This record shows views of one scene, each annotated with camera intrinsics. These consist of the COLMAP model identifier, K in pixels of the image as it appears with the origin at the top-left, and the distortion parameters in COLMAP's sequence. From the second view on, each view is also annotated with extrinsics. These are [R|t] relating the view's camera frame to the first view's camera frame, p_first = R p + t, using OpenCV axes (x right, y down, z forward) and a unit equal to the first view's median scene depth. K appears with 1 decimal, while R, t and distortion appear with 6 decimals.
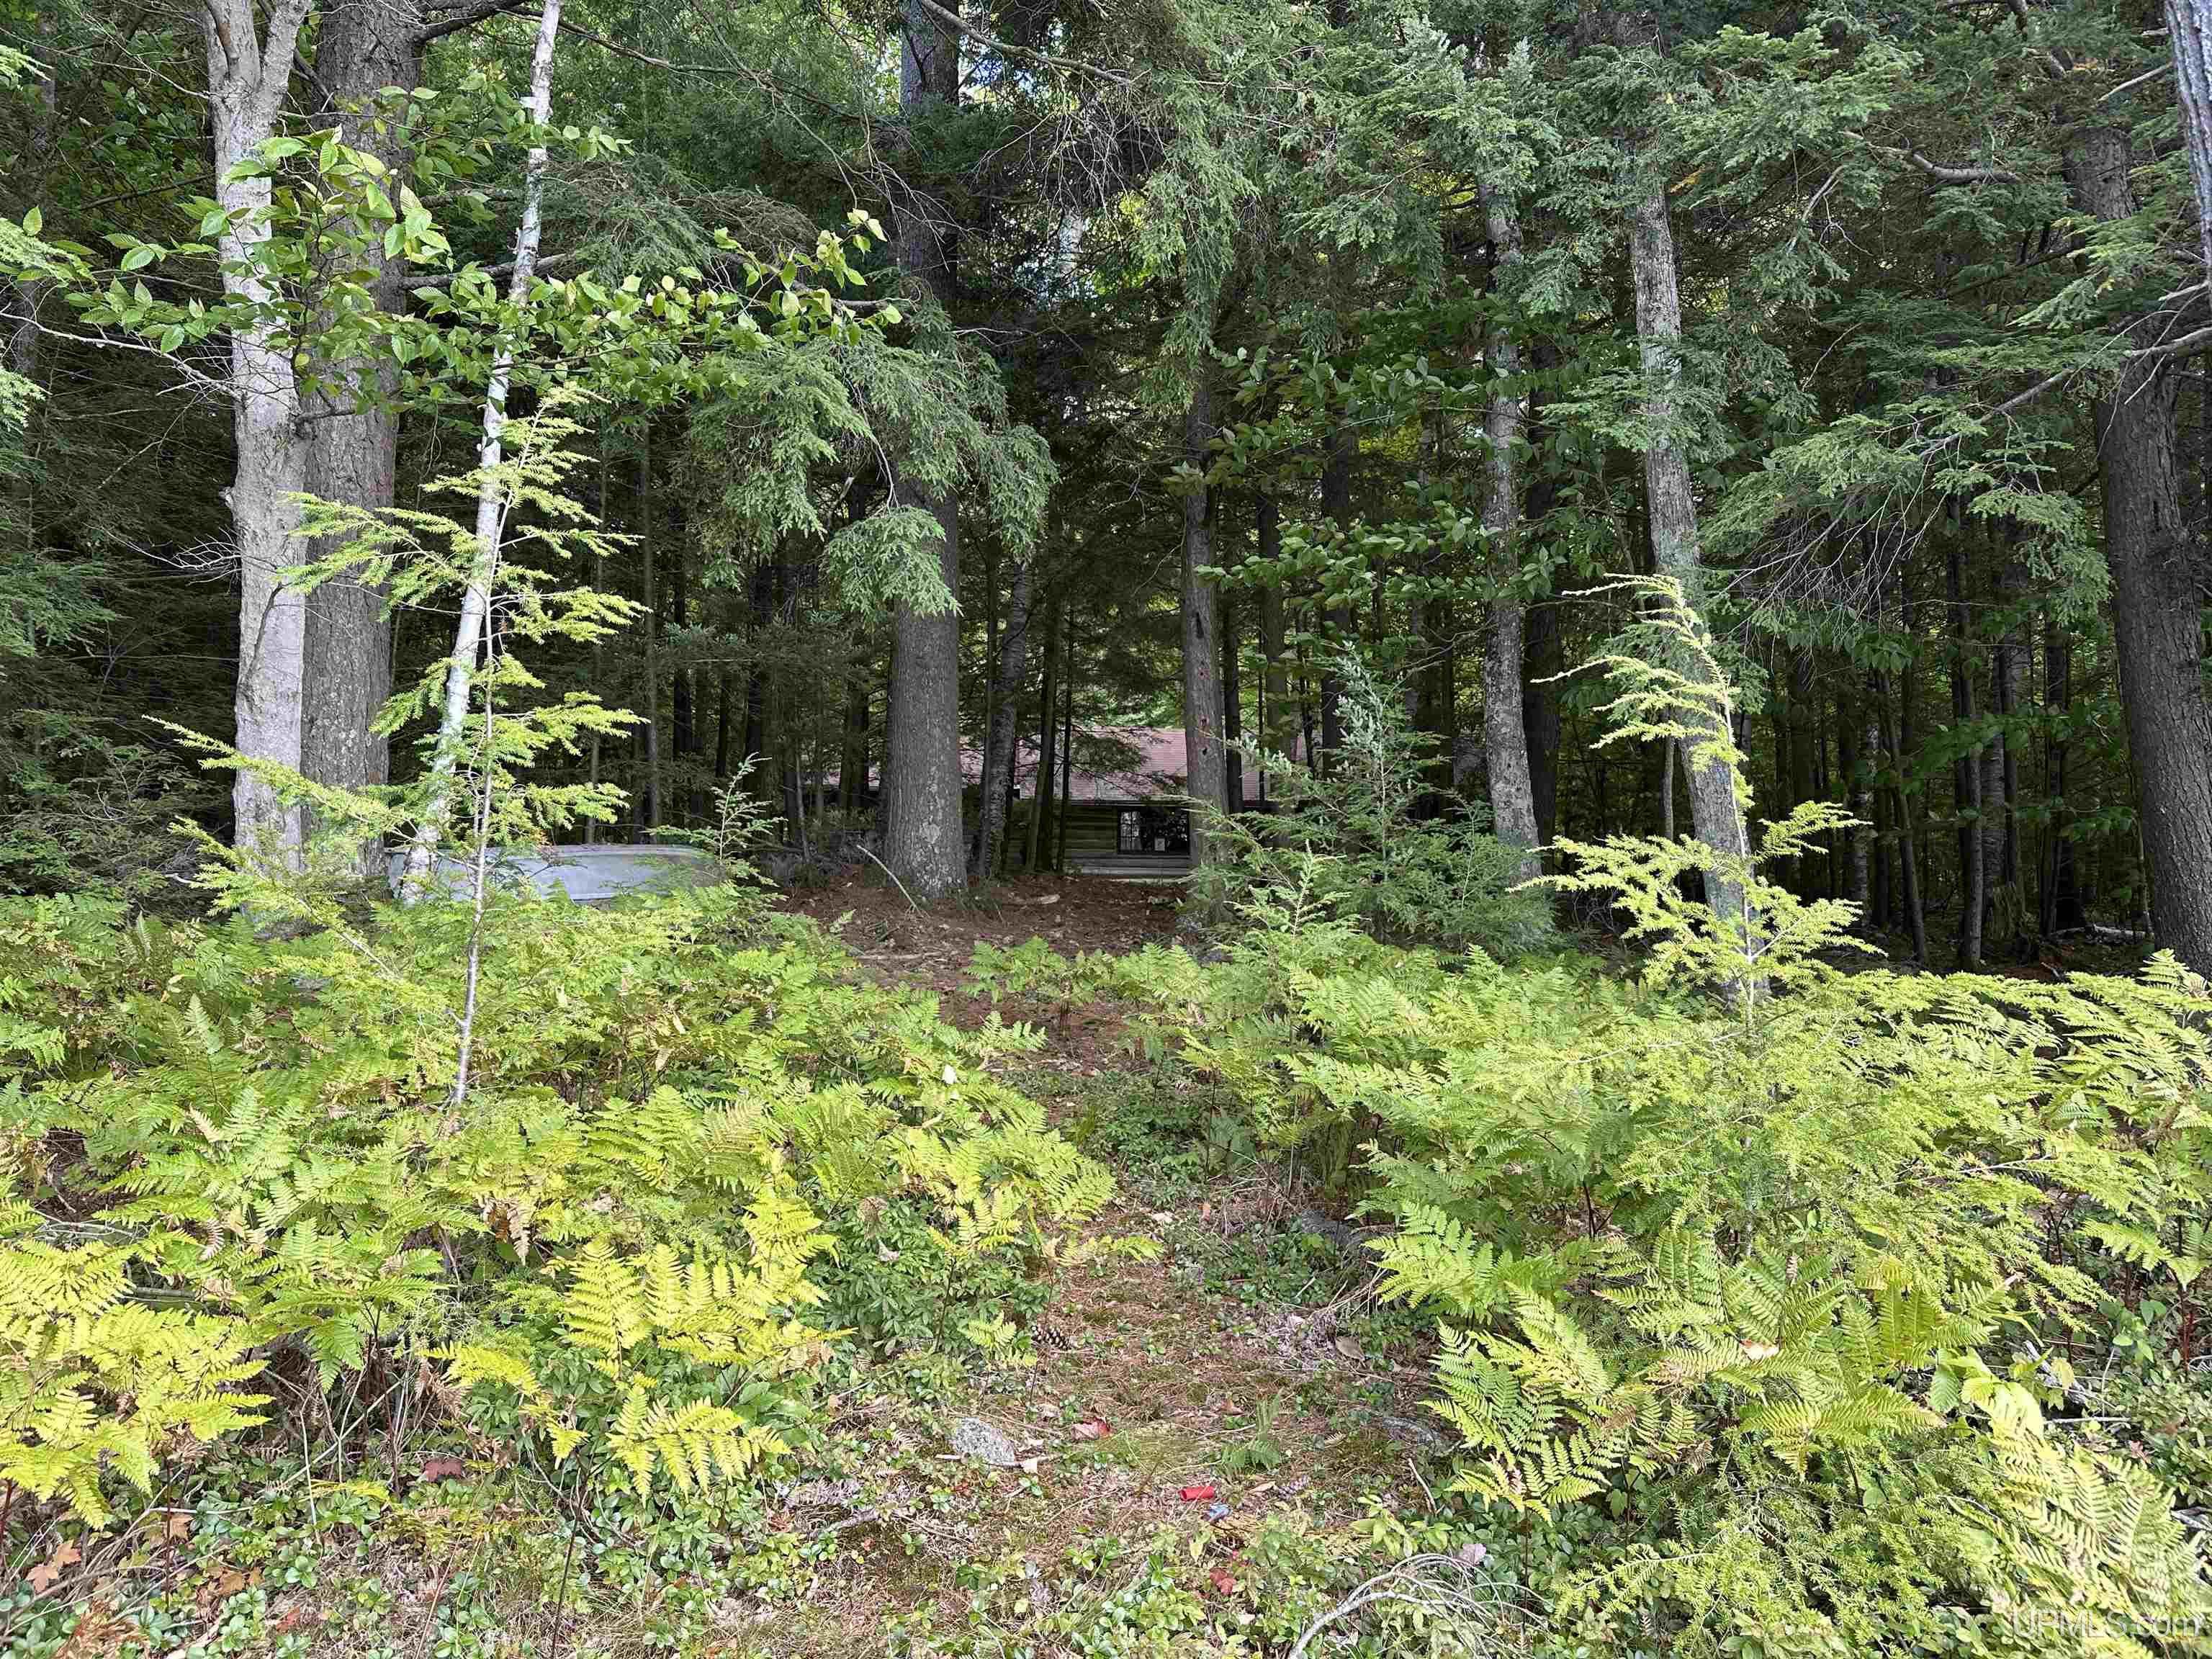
lens RADIAL K [[1532.6, 0, 1110.2], [0, 1532.6, 826.7], [0, 0, 1]] dist [0.061179, -0.048994]
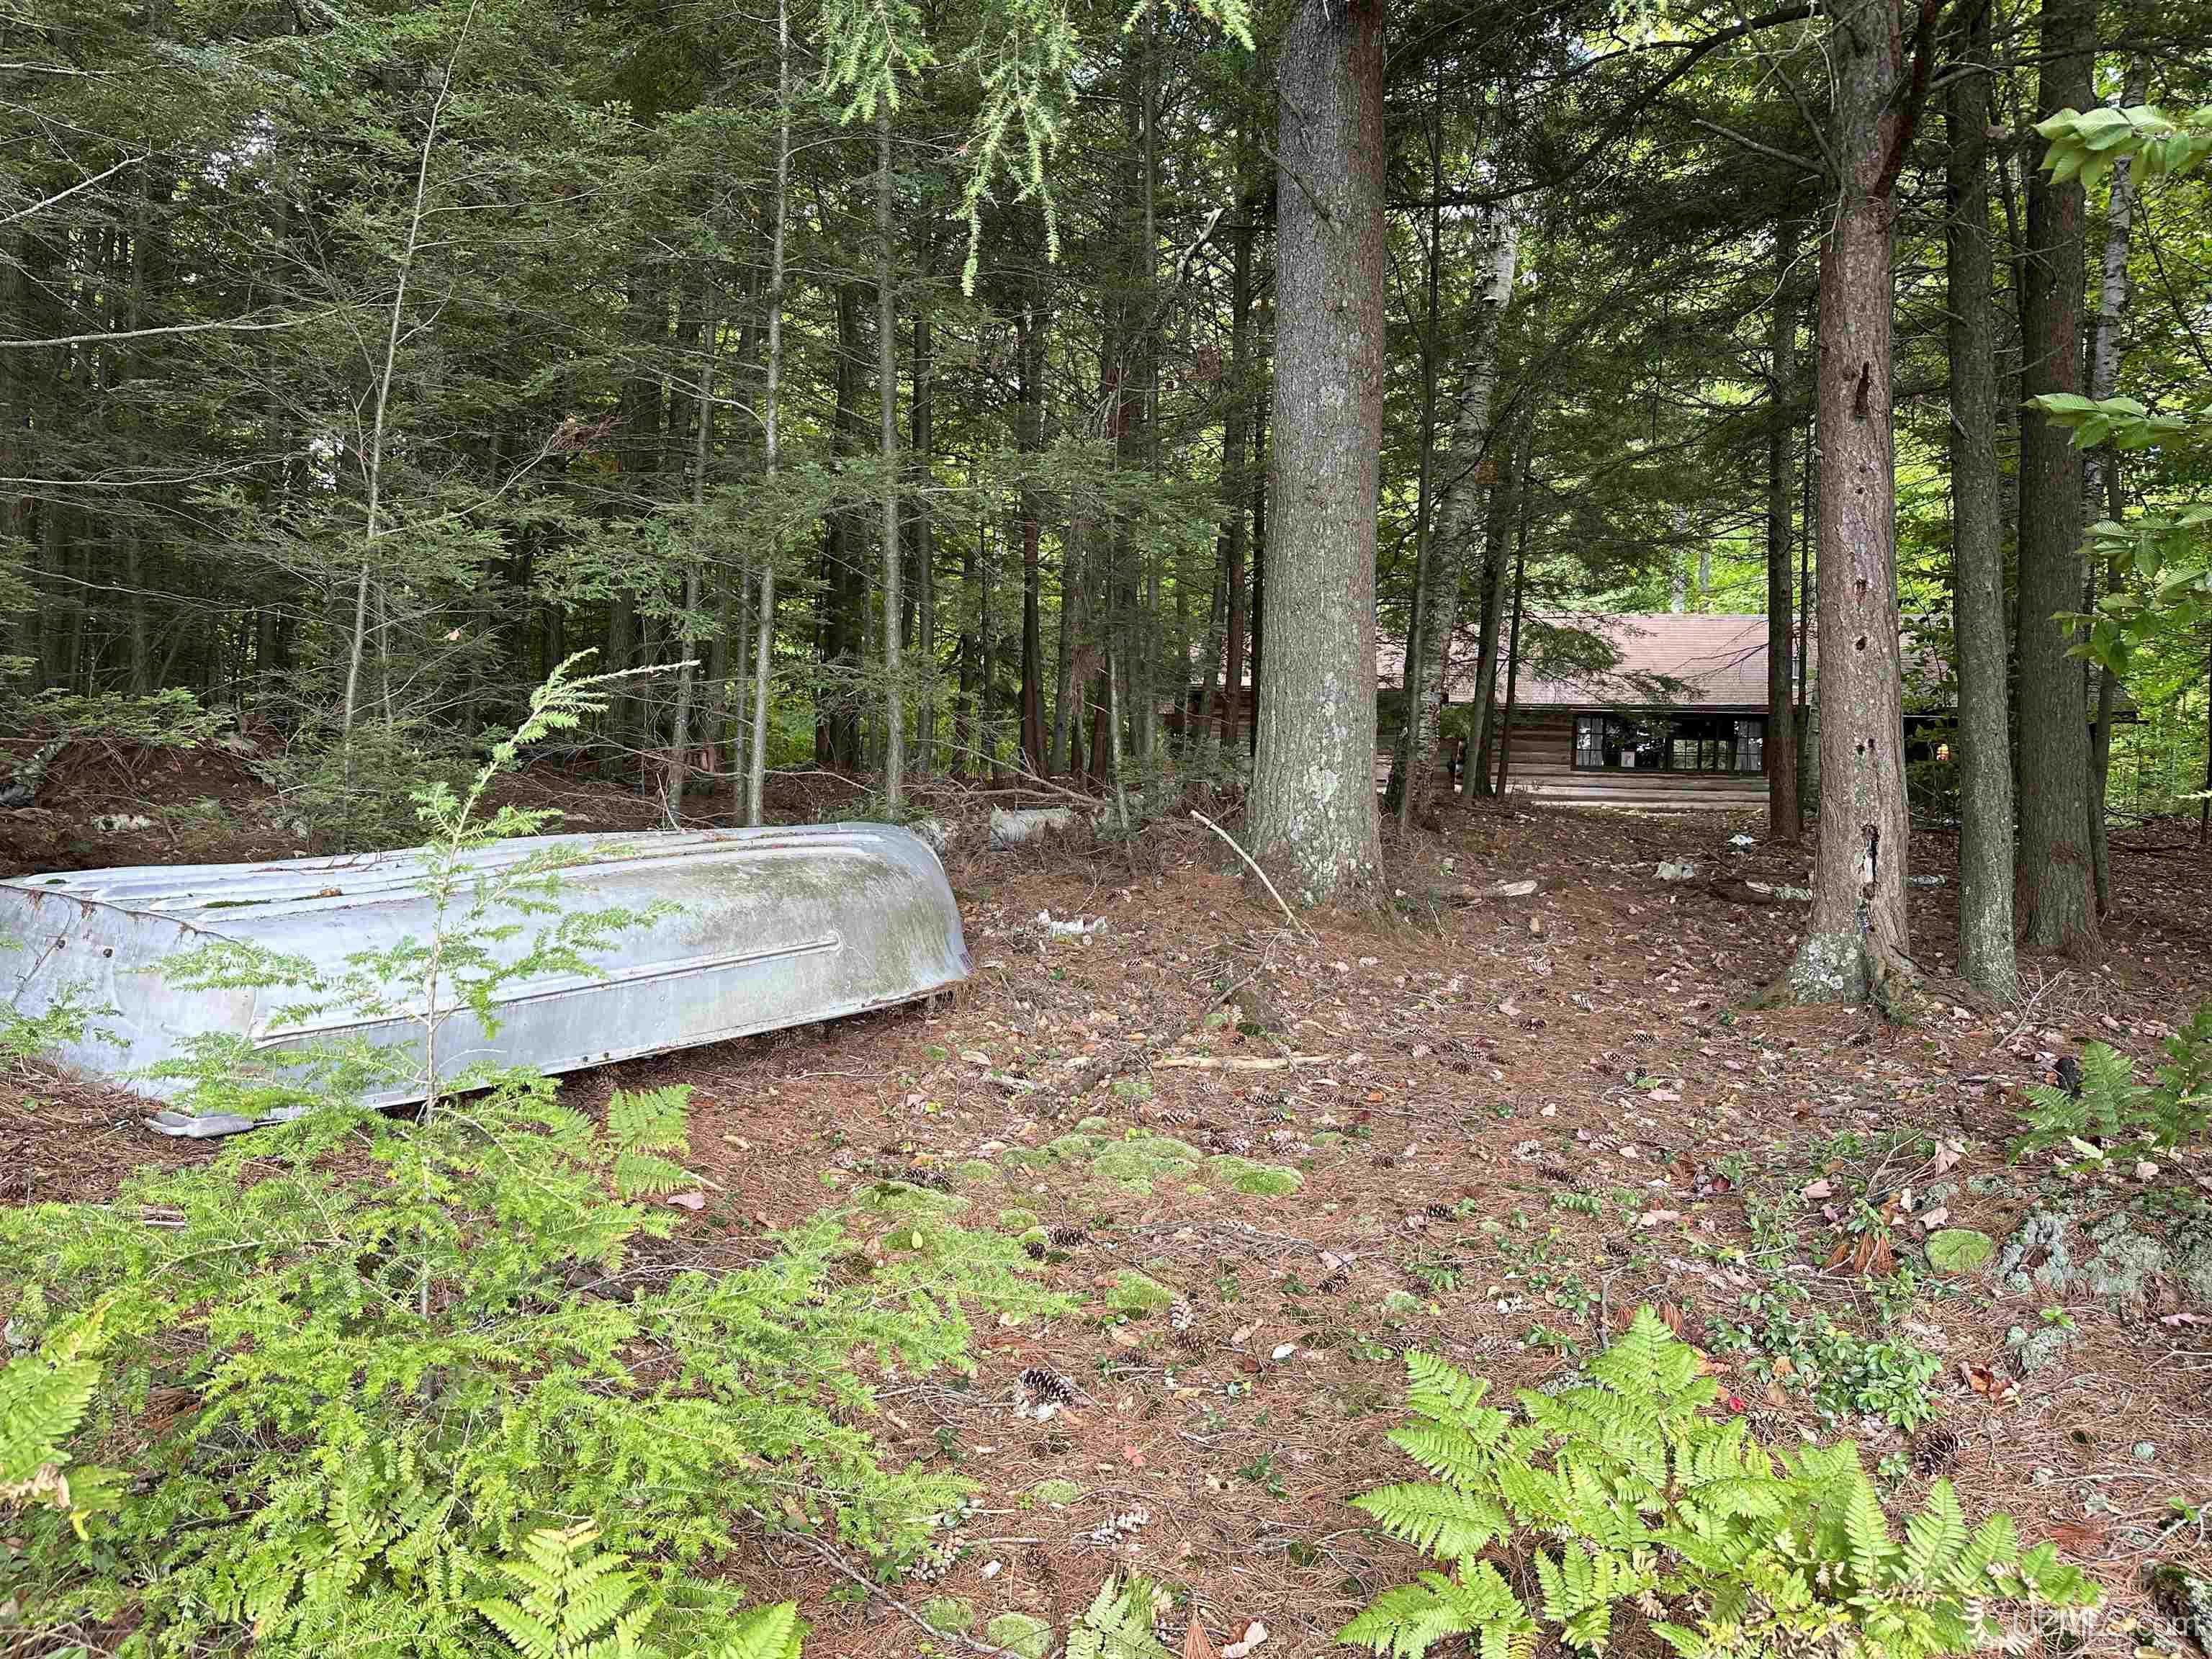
lens RADIAL K [[1532.6, 0, 1111.2], [0, 1532.6, 848.3], [0, 0, 1]] dist [0.061179, -0.048994]
pose [[0.964352, 0.021656, -0.263734, -0.018211], [-0.000352, 0.996750, 0.080560, -0.008850], [0.264621, -0.077596, 0.961225, 0.192337]]
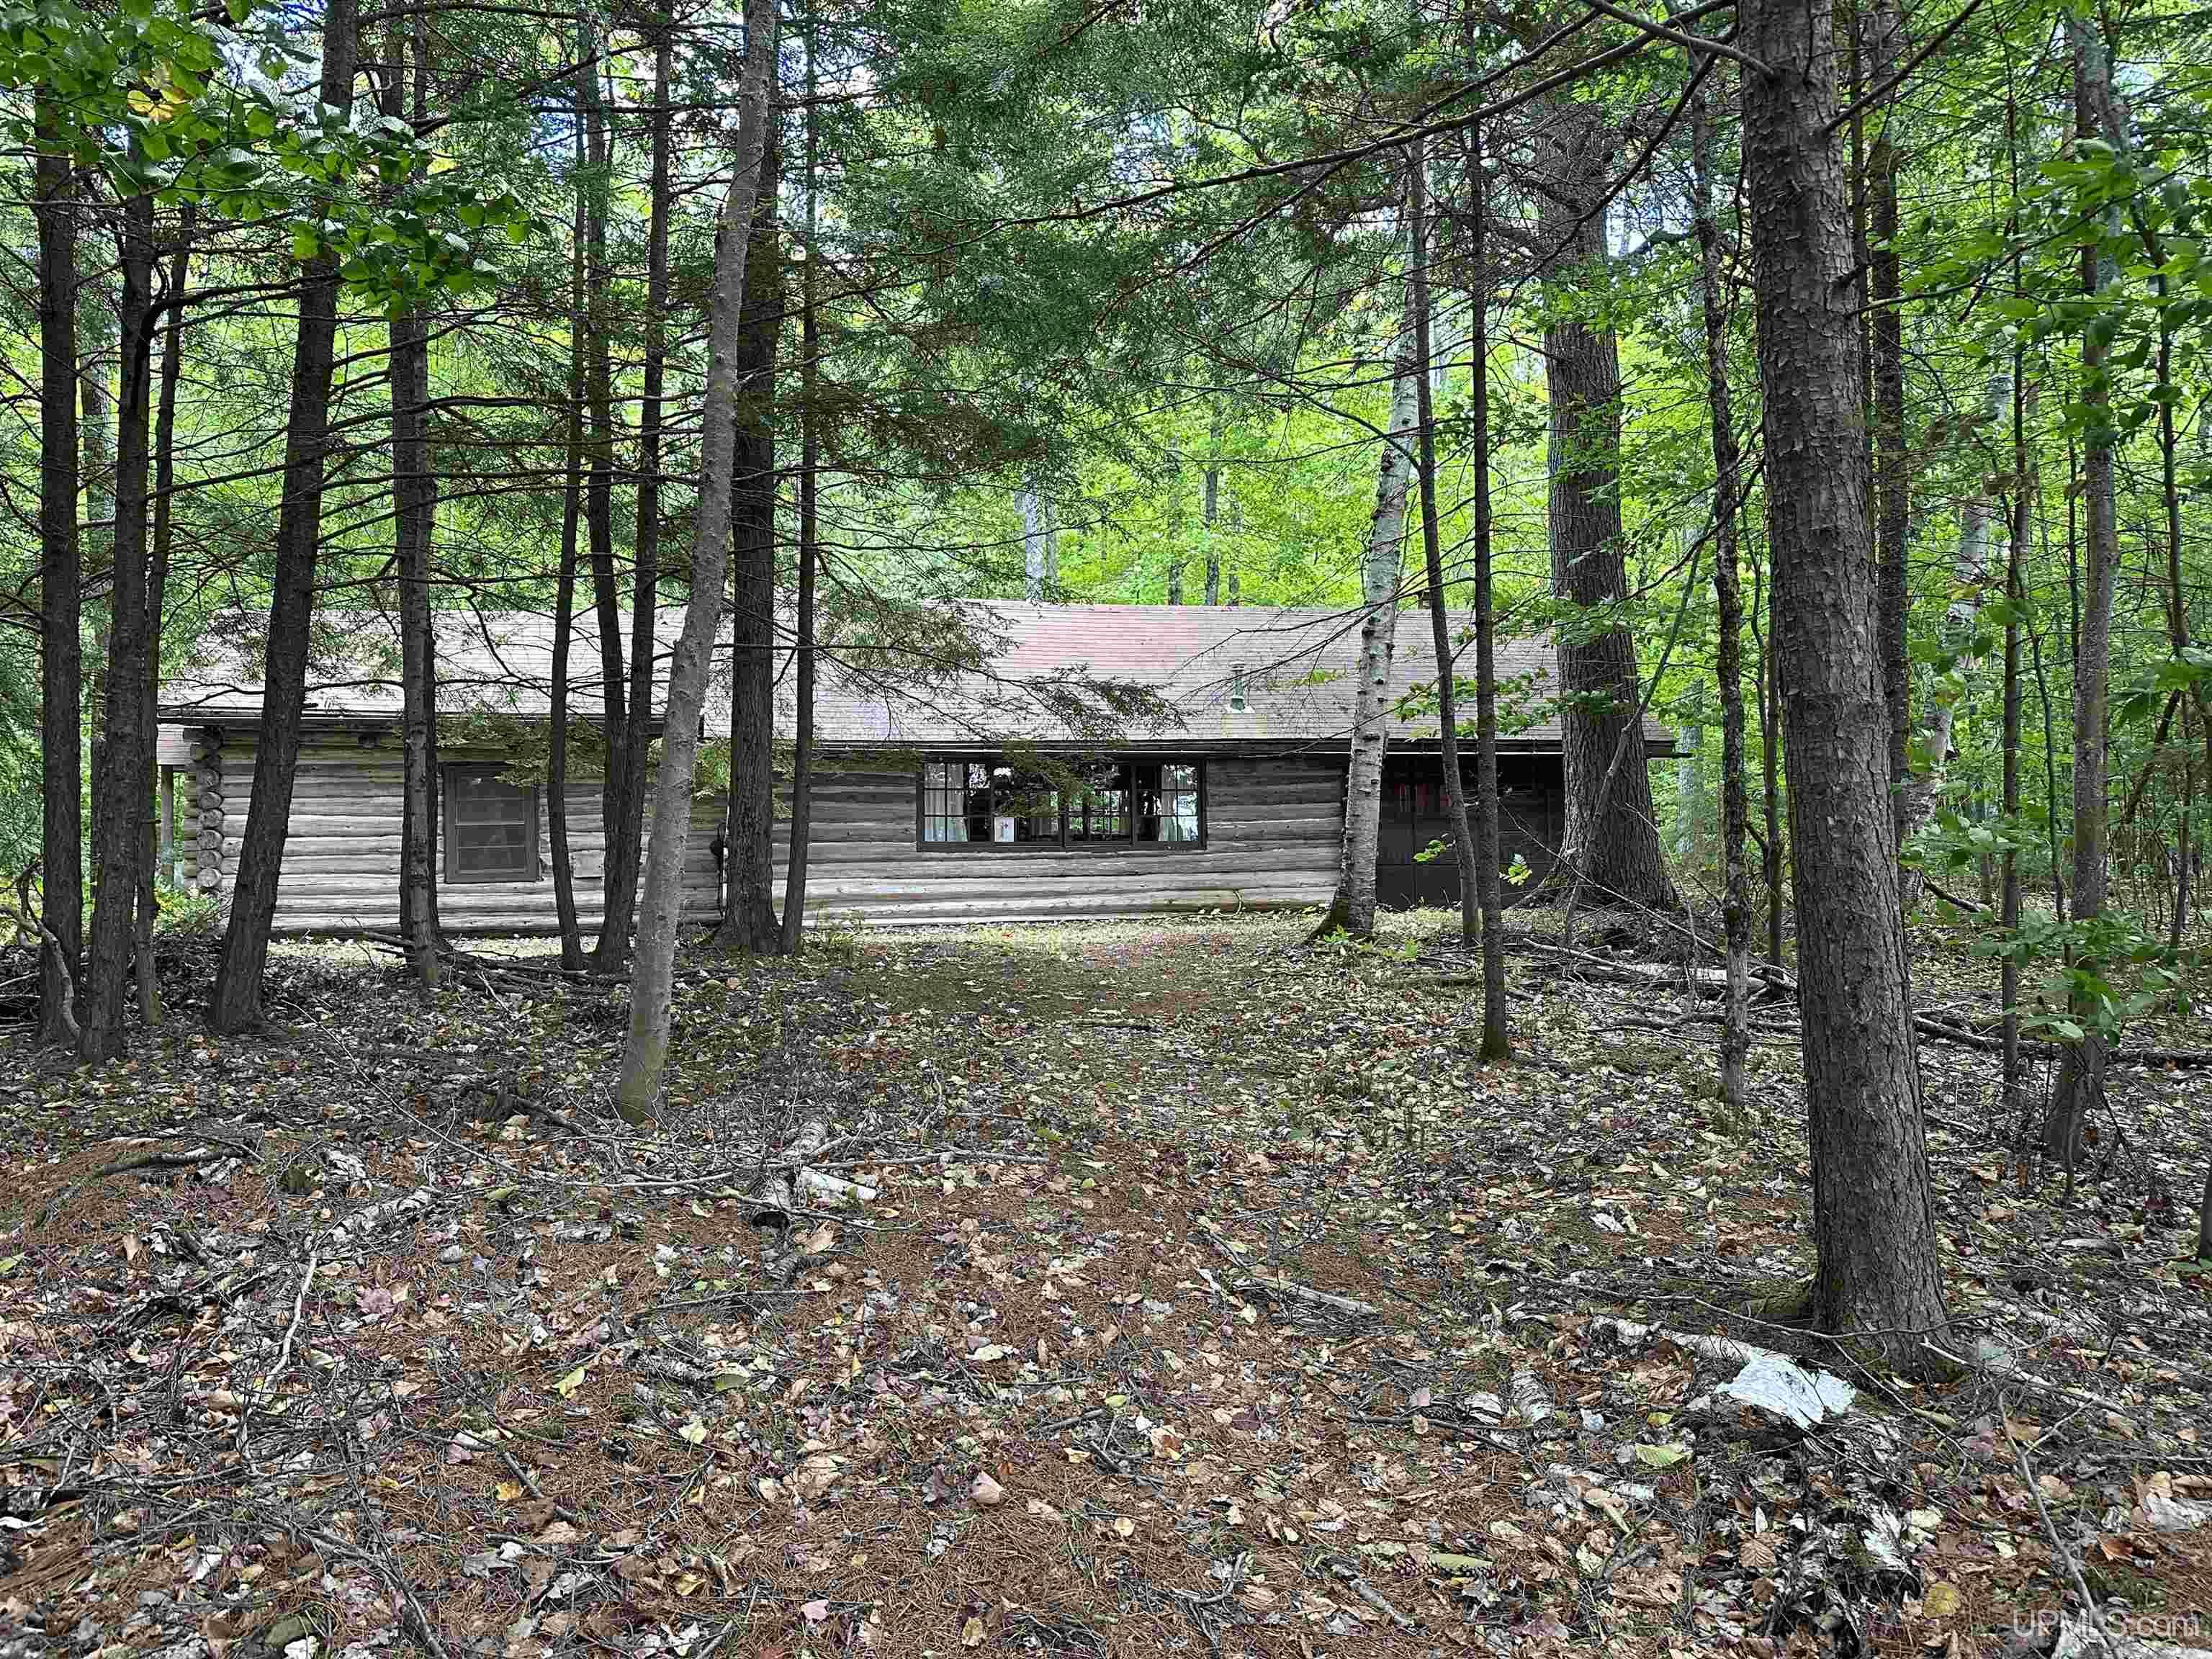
lens RADIAL K [[1532.6, 0, 1125.6], [0, 1532.6, 828.6], [0, 0, 1]] dist [0.061179, -0.048994]
pose [[0.984476, -0.020945, 0.174264, -0.018602], [0.012423, 0.998680, 0.049847, -0.015927], [-0.175078, -0.046909, 0.983436, 0.645928]]
